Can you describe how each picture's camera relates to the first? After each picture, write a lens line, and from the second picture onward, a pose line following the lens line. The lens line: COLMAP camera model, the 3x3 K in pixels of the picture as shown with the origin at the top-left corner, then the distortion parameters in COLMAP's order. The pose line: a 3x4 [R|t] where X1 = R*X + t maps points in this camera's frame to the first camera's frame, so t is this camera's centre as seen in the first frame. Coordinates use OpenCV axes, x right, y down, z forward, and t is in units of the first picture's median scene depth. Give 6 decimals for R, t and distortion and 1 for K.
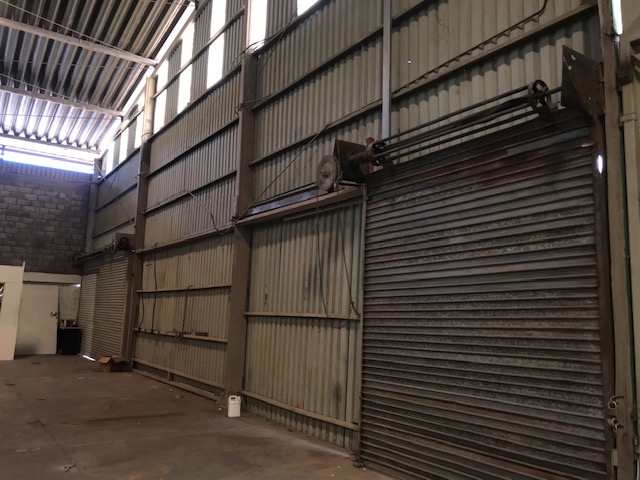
lens RADIAL K [[526.6, 0, 316.5], [0, 526.6, 246.6], [0, 0, 1]] dist [0.042509, -0.041915]
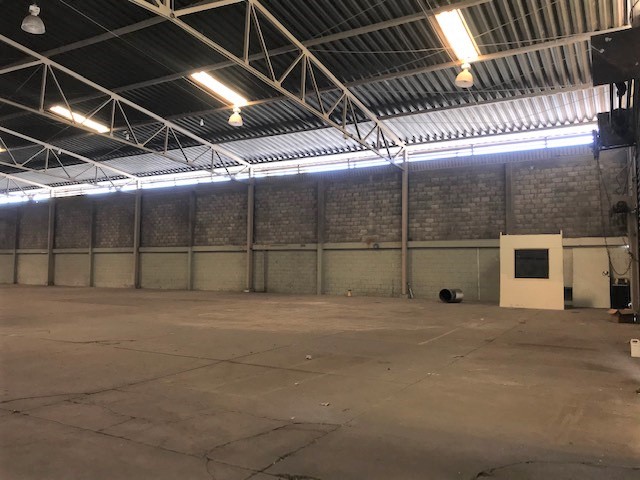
lens RADIAL K [[526.6, 0, 318.2], [0, 526.6, 253.8], [0, 0, 1]] dist [0.042509, -0.041915]
pose [[0.438716, -0.050377, -0.897213, 0.257960], [0.122087, 0.992511, 0.003970, 0.008151], [0.890294, -0.111280, 0.441581, -0.034037]]
